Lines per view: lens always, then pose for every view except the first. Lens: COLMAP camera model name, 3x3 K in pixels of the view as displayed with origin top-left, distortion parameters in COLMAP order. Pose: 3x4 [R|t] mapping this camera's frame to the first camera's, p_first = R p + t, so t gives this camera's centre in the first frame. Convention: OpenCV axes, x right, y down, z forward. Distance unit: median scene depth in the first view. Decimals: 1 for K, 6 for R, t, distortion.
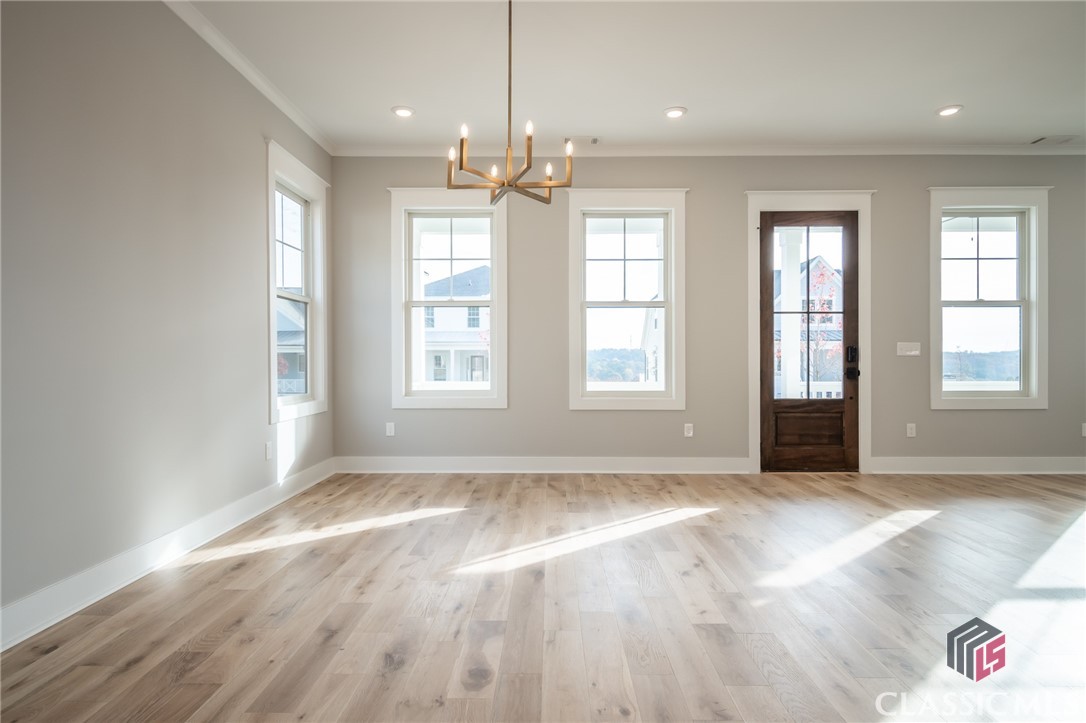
lens RADIAL K [[587.7, 0, 534.0], [0, 587.7, 361.7], [0, 0, 1]] dist [0.000529, -0.000775]
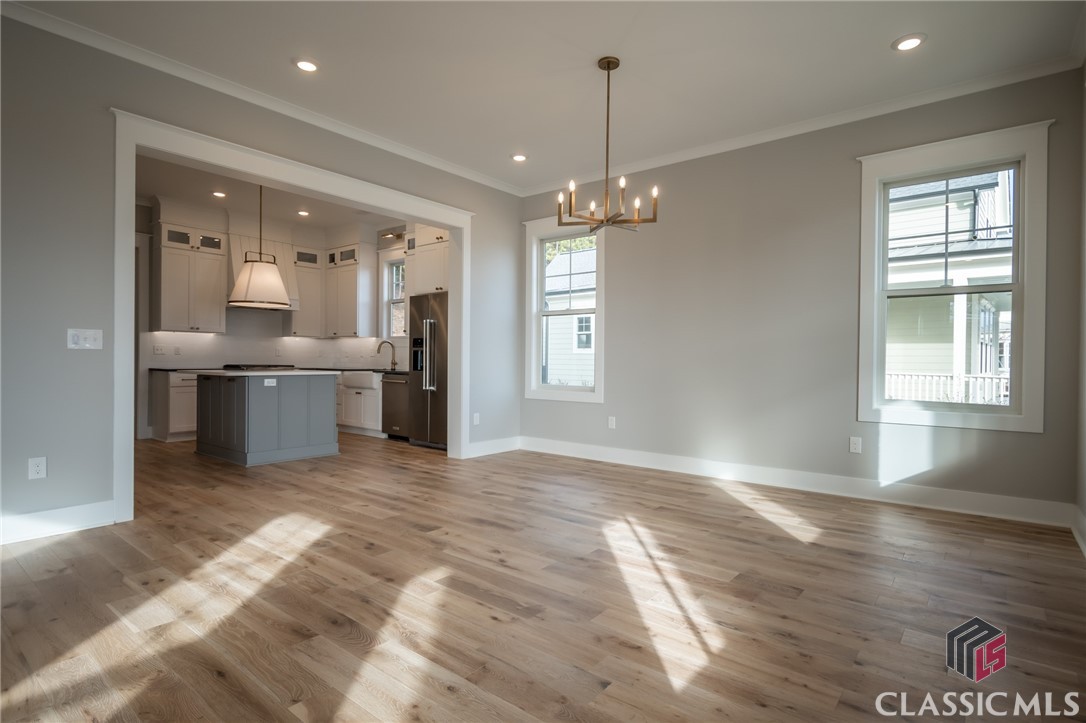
lens RADIAL K [[544.0, 0, 548.4], [0, 544.0, 363.8], [0, 0, 1]] dist [0.001445, -0.001096]
pose [[-0.600368, 0.001500, -0.799723, 0.552296], [-0.011872, 0.999871, 0.010789, -0.002340], [0.799636, 0.015972, -0.600272, 0.915291]]
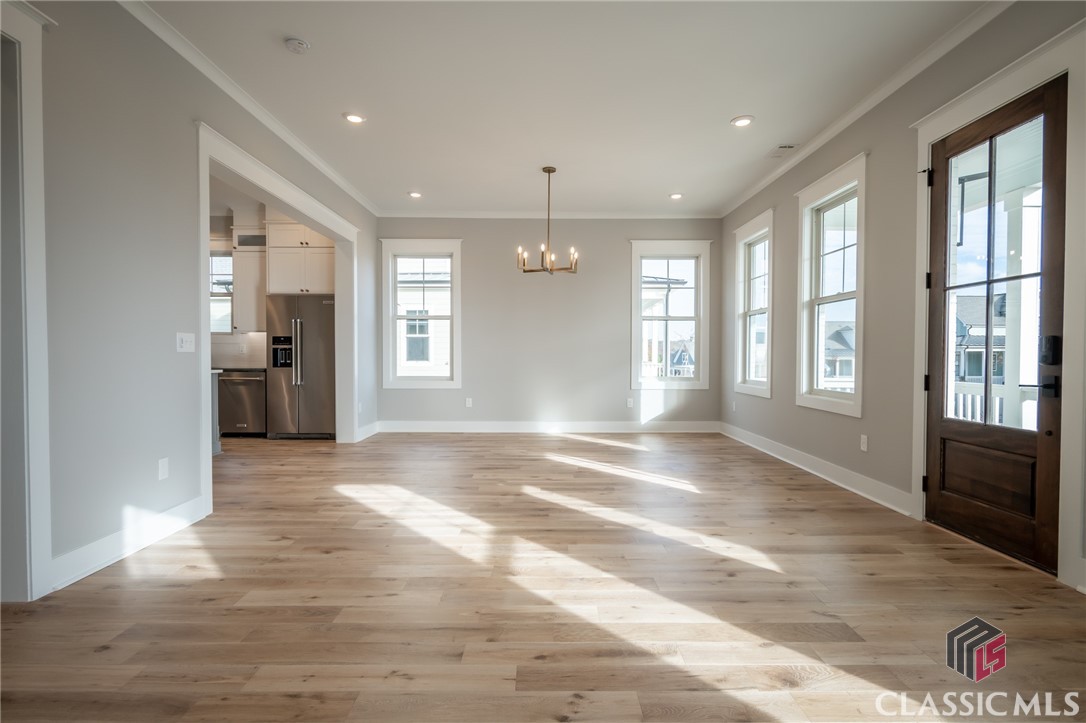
lens RADIAL K [[527.1, 0, 540.6], [0, 527.1, 362.4], [0, 0, 1]] dist [0.007919, -0.005115]
pose [[0.026223, 0.017561, -0.999502, 1.006118], [-0.006495, 0.999828, 0.017396, -0.007558], [0.999635, 0.006036, 0.026333, 0.528218]]
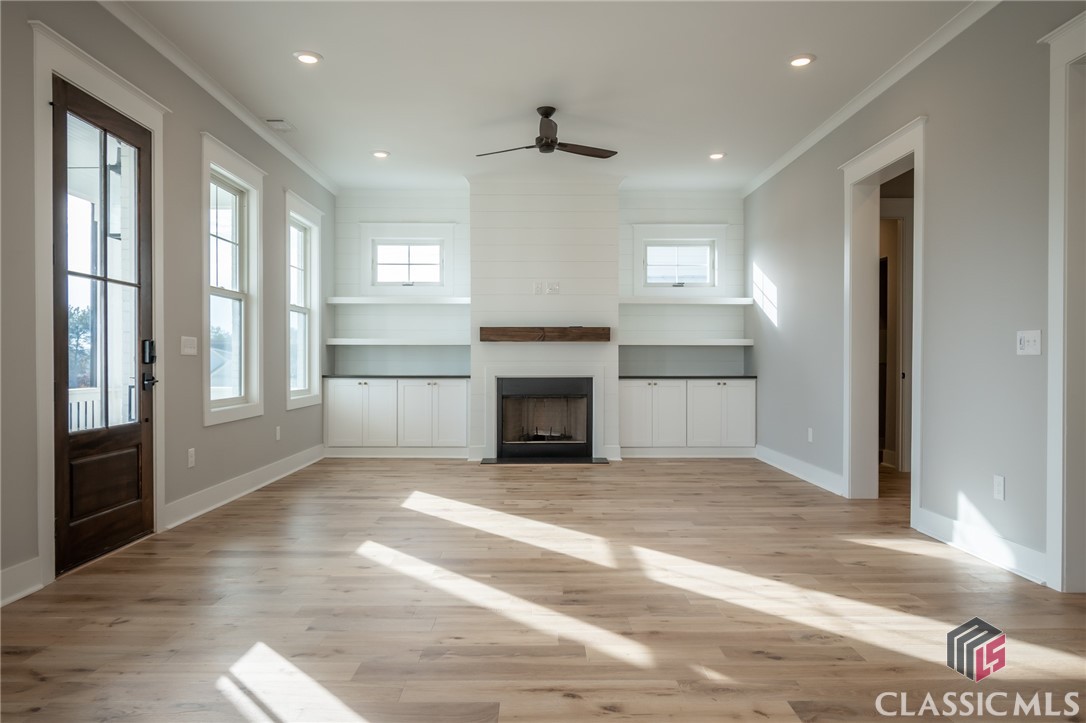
lens RADIAL K [[721.7, 0, 545.2], [0, 721.7, 363.7], [0, 0, 1]] dist [-0.000435, -0.004423]
pose [[-0.040640, -0.002341, 0.999171, -0.266621], [0.002386, 0.999994, 0.002440, -0.000903], [-0.999171, 0.002483, -0.040634, 0.597029]]
